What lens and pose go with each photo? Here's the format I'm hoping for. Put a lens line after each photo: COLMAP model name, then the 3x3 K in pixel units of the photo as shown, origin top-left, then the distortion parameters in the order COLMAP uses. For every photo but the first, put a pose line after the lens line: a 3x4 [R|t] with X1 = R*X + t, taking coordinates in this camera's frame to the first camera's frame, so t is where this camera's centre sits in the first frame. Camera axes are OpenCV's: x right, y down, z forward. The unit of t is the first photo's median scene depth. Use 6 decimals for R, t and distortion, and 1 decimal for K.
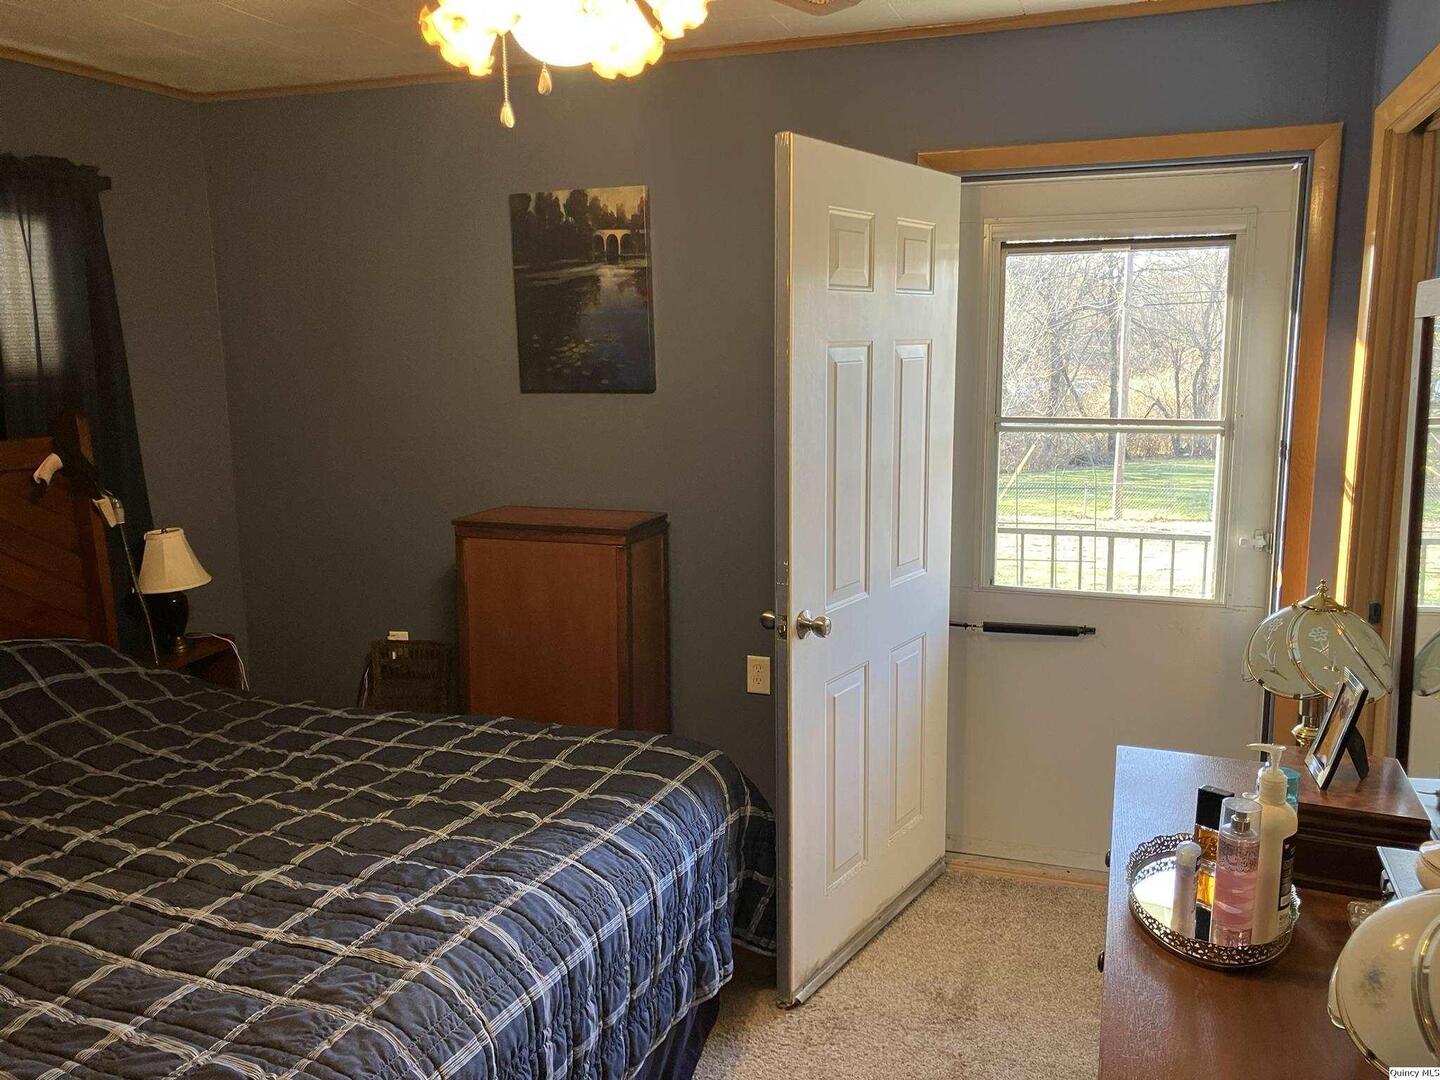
lens RADIAL K [[1194.2, 0, 721.7], [0, 1194.2, 535.0], [0, 0, 1]] dist [0.044284, -0.045741]
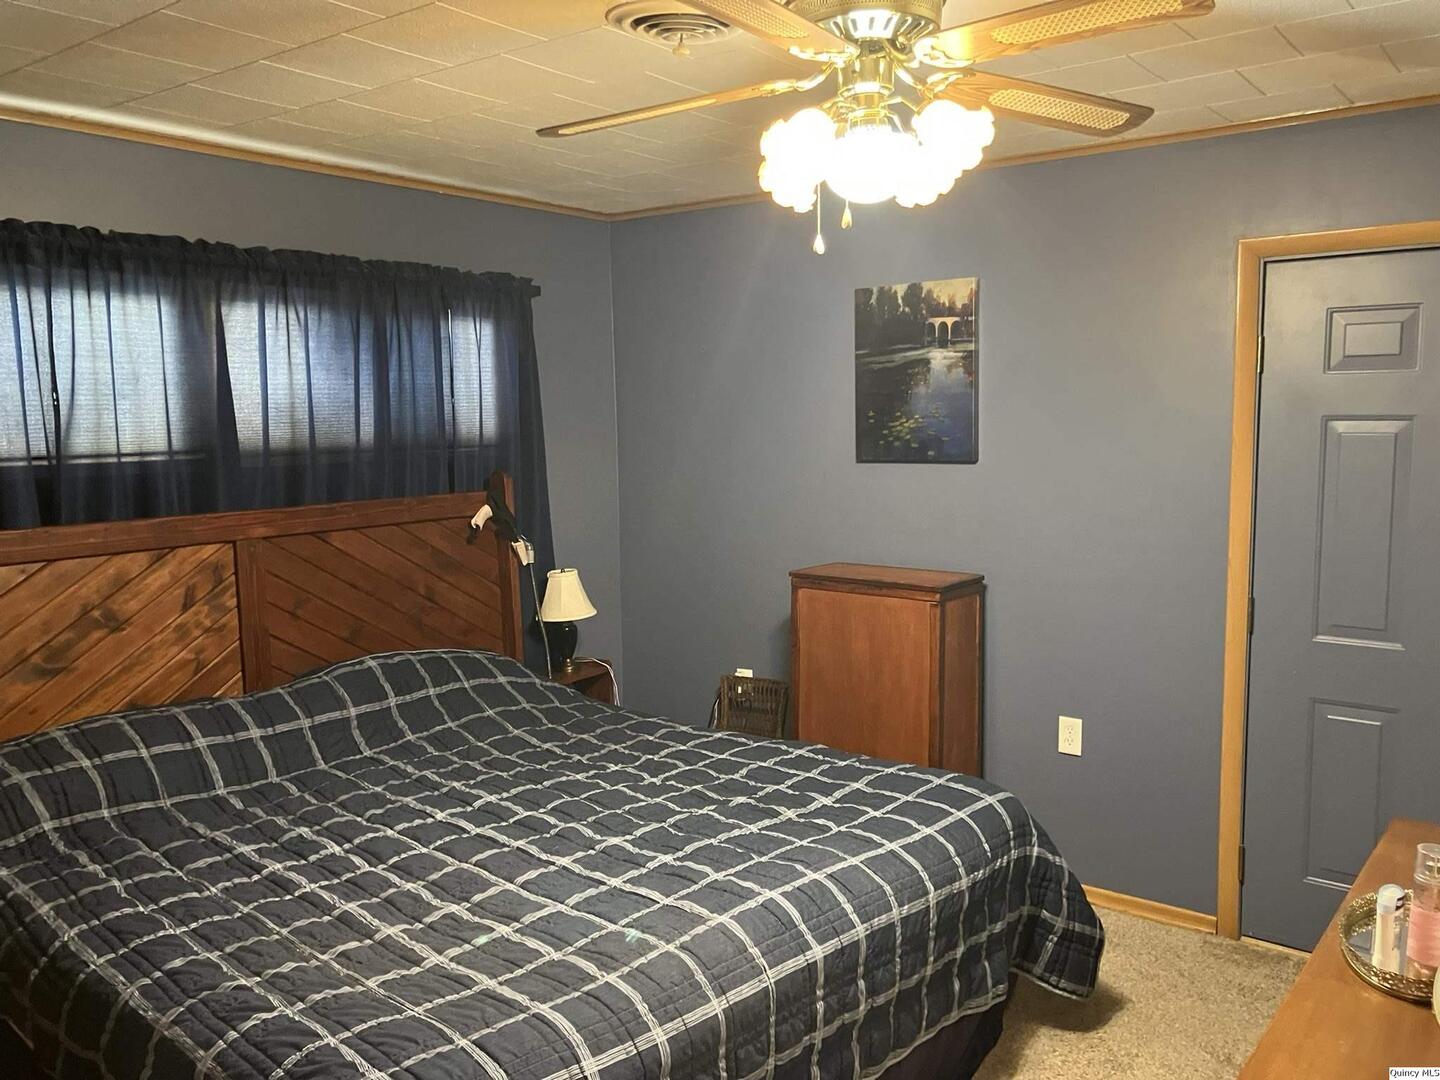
lens RADIAL K [[1194.2, 0, 724.4], [0, 1194.2, 540.1], [0, 0, 1]] dist [0.044284, -0.045741]
pose [[0.951935, 0.037729, -0.303968, 0.074060], [-0.054039, 0.997505, -0.045423, 0.015132], [0.301496, 0.059666, 0.951599, -0.130043]]
